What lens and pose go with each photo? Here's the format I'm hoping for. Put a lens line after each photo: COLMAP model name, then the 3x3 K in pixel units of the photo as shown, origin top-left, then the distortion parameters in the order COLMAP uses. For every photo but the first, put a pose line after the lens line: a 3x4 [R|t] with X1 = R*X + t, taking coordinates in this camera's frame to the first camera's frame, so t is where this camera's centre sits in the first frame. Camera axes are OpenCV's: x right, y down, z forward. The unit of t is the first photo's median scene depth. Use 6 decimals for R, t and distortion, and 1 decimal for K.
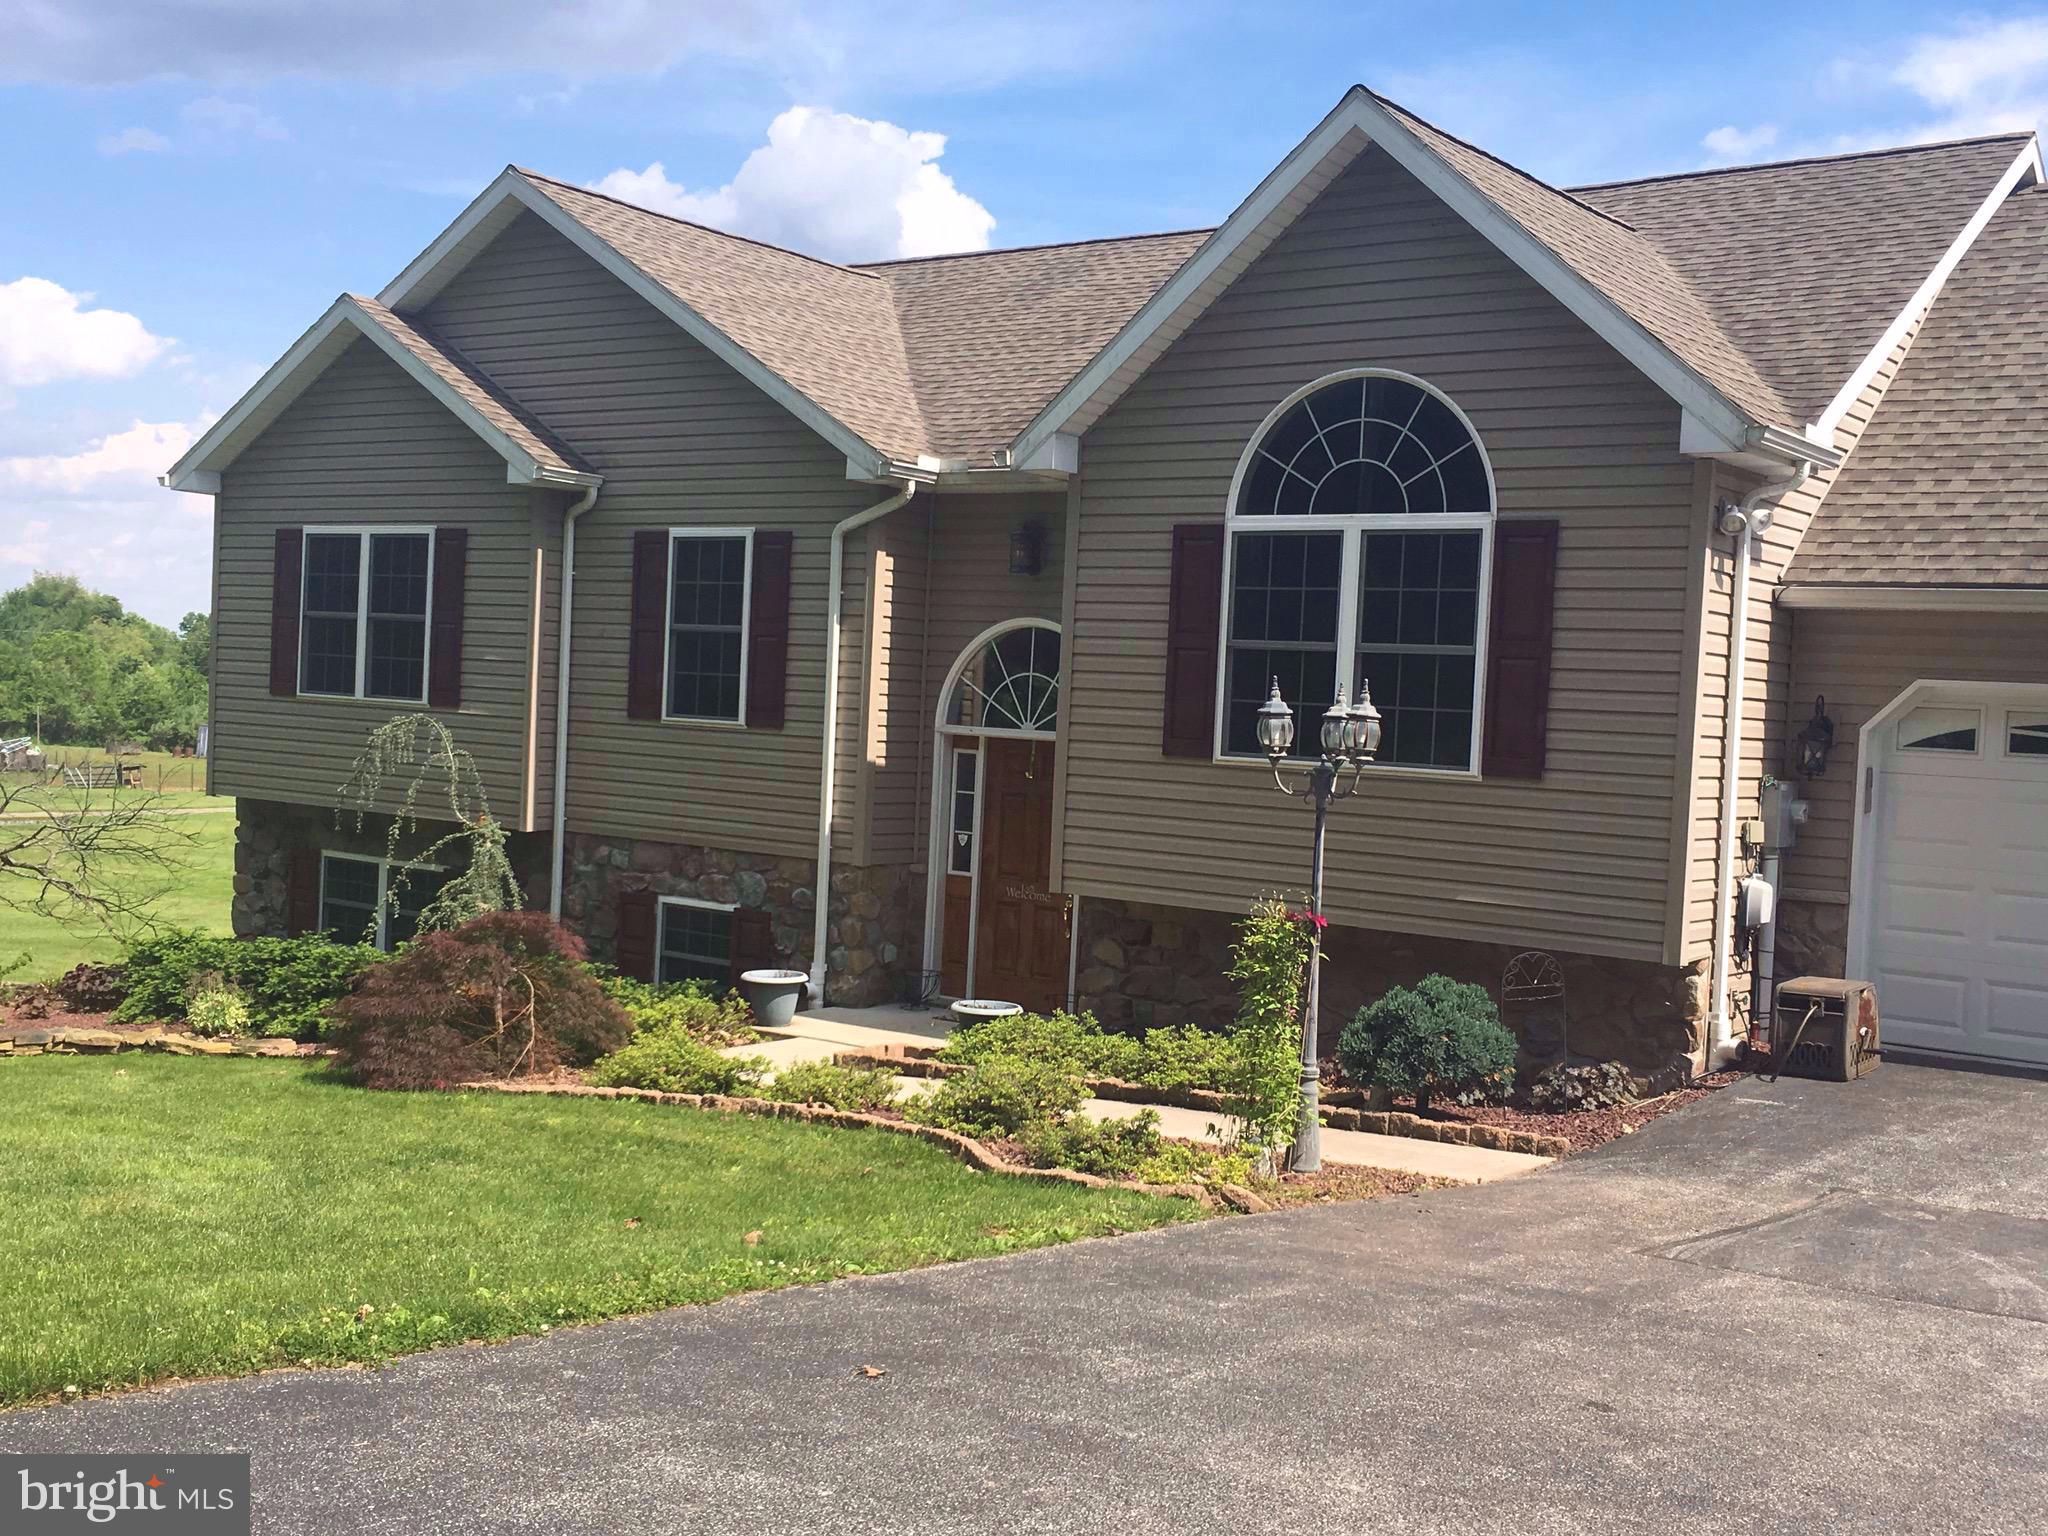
lens RADIAL K [[2206.8, 0, 1020.5], [0, 2206.8, 776.6], [0, 0, 1]] dist [0.070819, 0.000000]
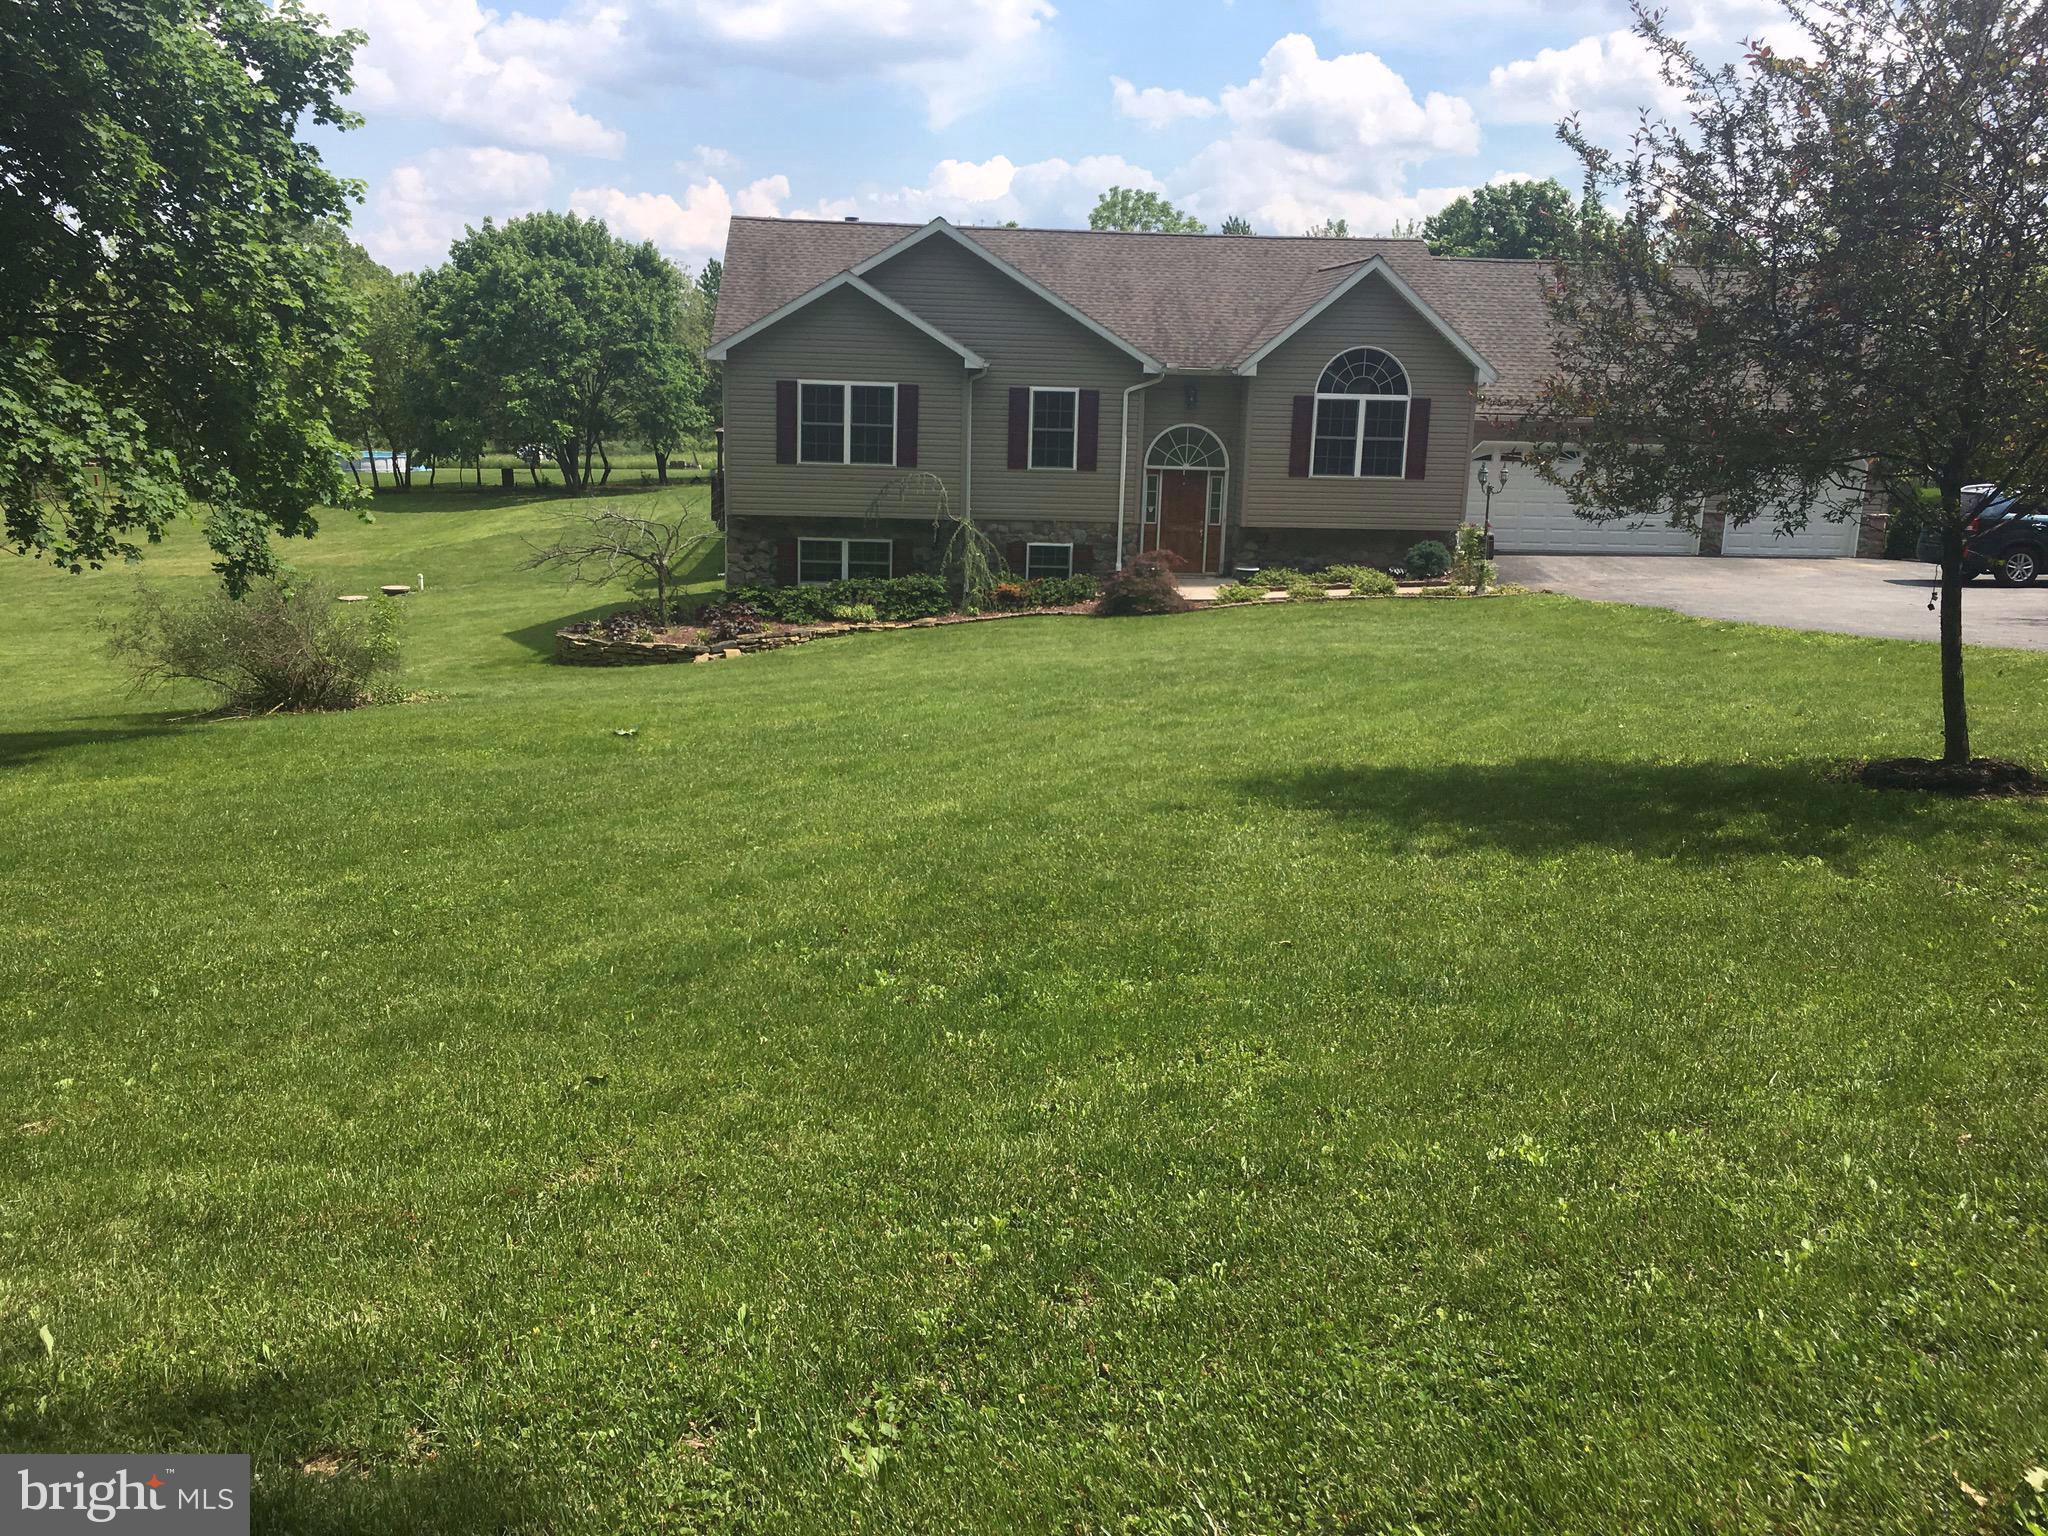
lens RADIAL K [[1751.0, 0, 1017.9], [0, 1751.0, 757.0], [0, 0, 1]] dist [0.076274, -0.108945]
pose [[0.757916, -0.171015, 0.629538, -1.570682], [0.032659, 0.973764, 0.225205, -0.165968], [-0.651534, -0.150126, 0.743616, -0.500021]]
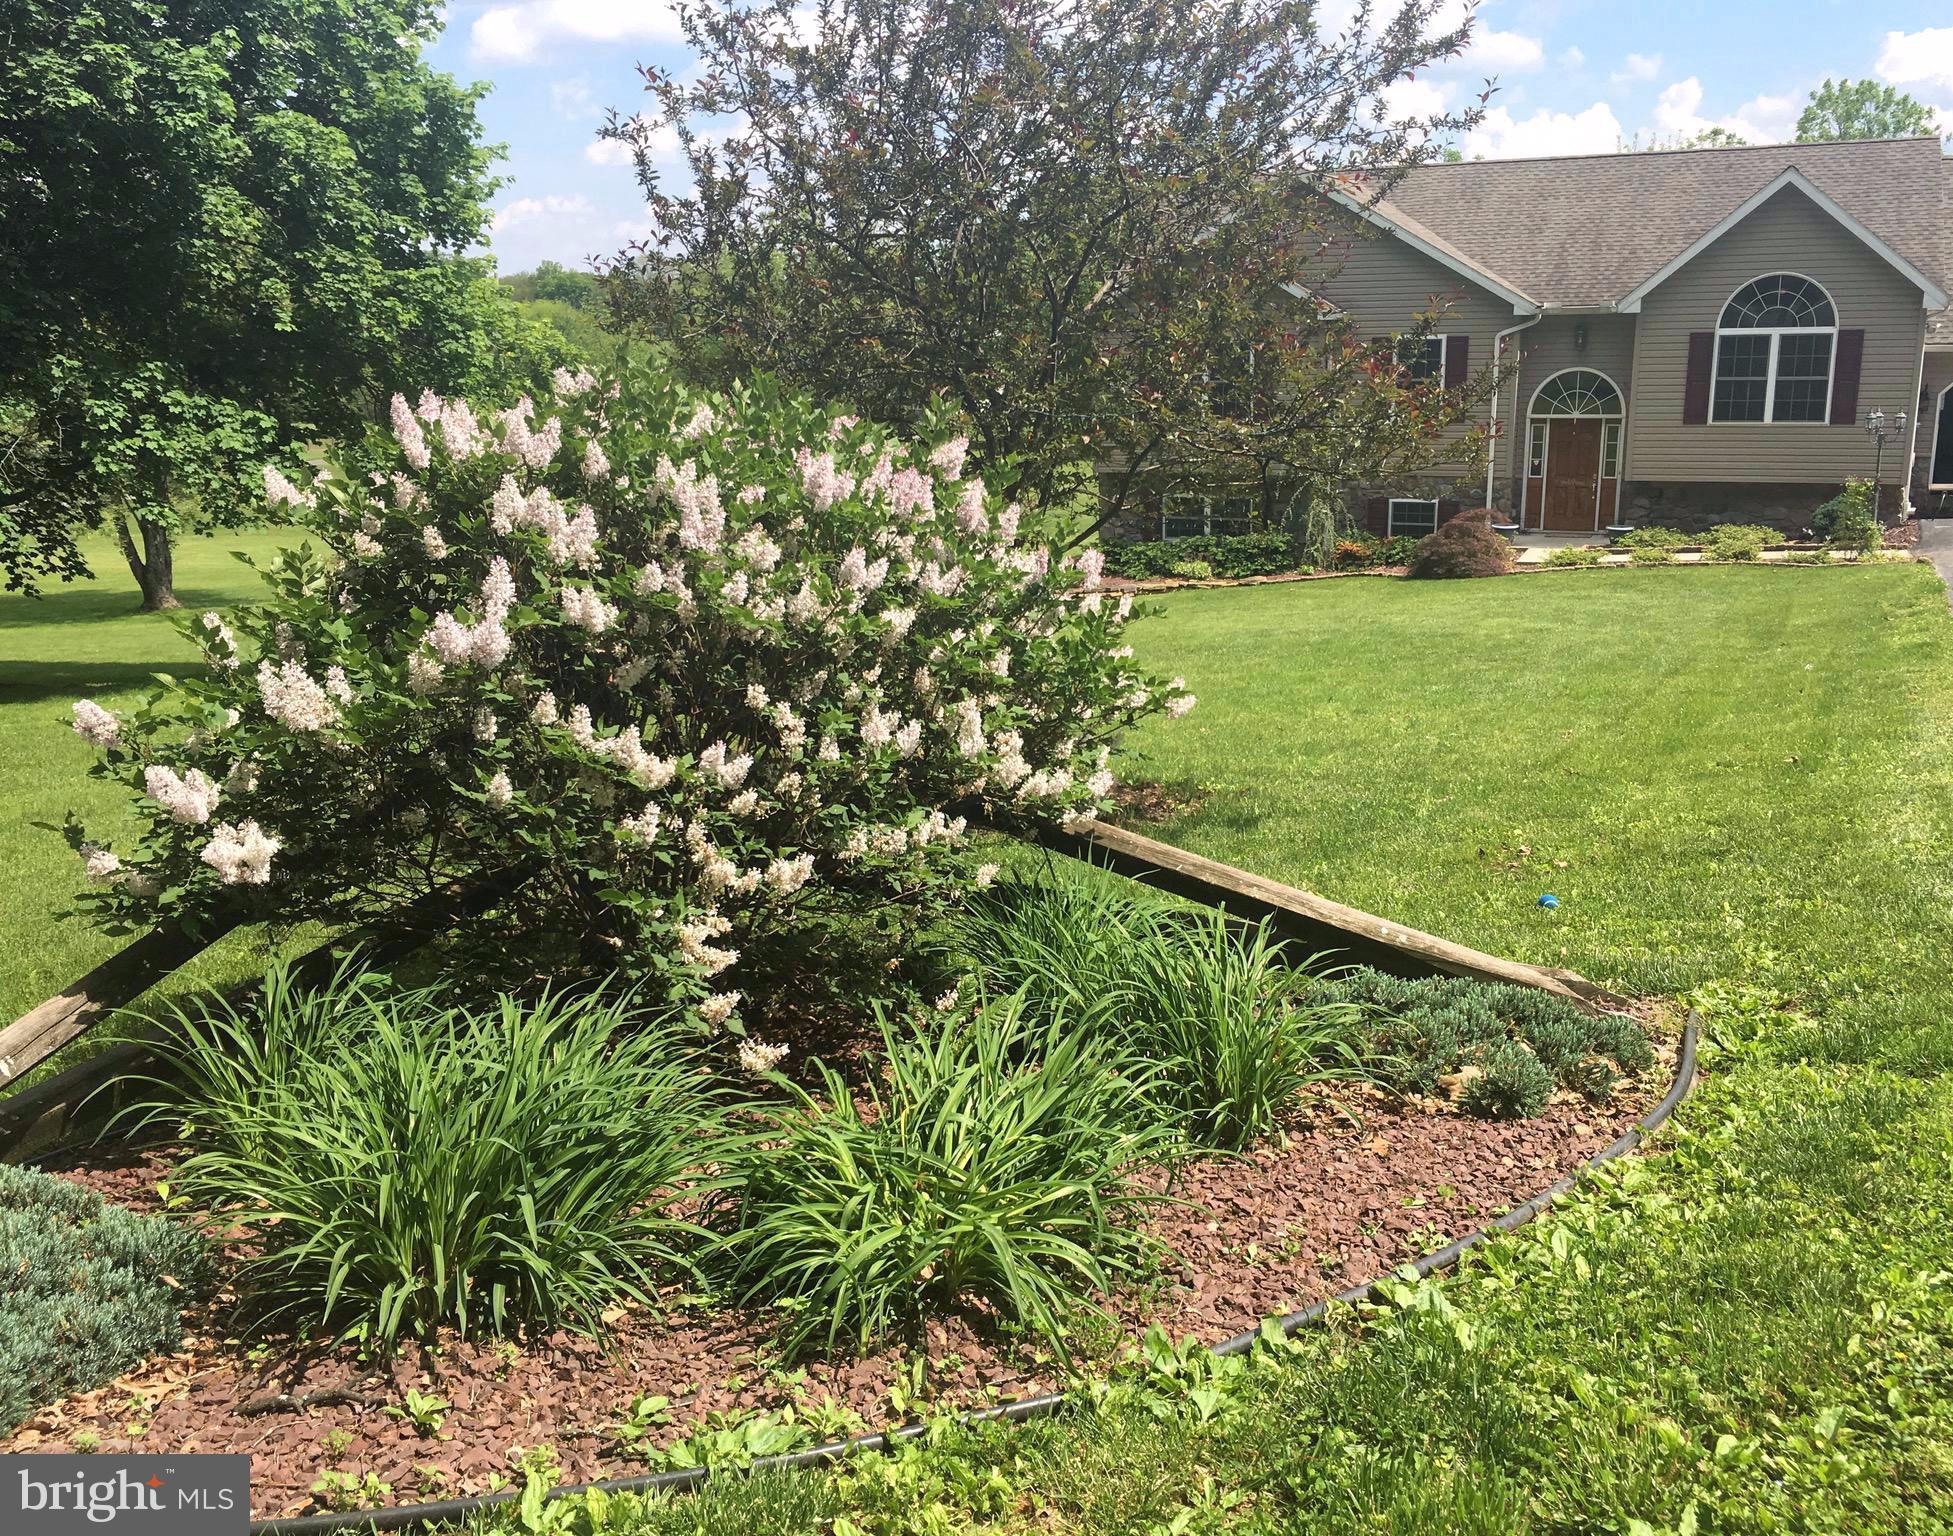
lens RADIAL K [[1731.3, 0, 984.3], [0, 1731.3, 782.3], [0, 0, 1]] dist [0.010034, -0.009645]
pose [[0.969510, -0.134355, 0.204936, -1.093806], [0.082126, 0.966080, 0.244836, -0.153420], [-0.230880, -0.220540, 0.947658, -0.759839]]
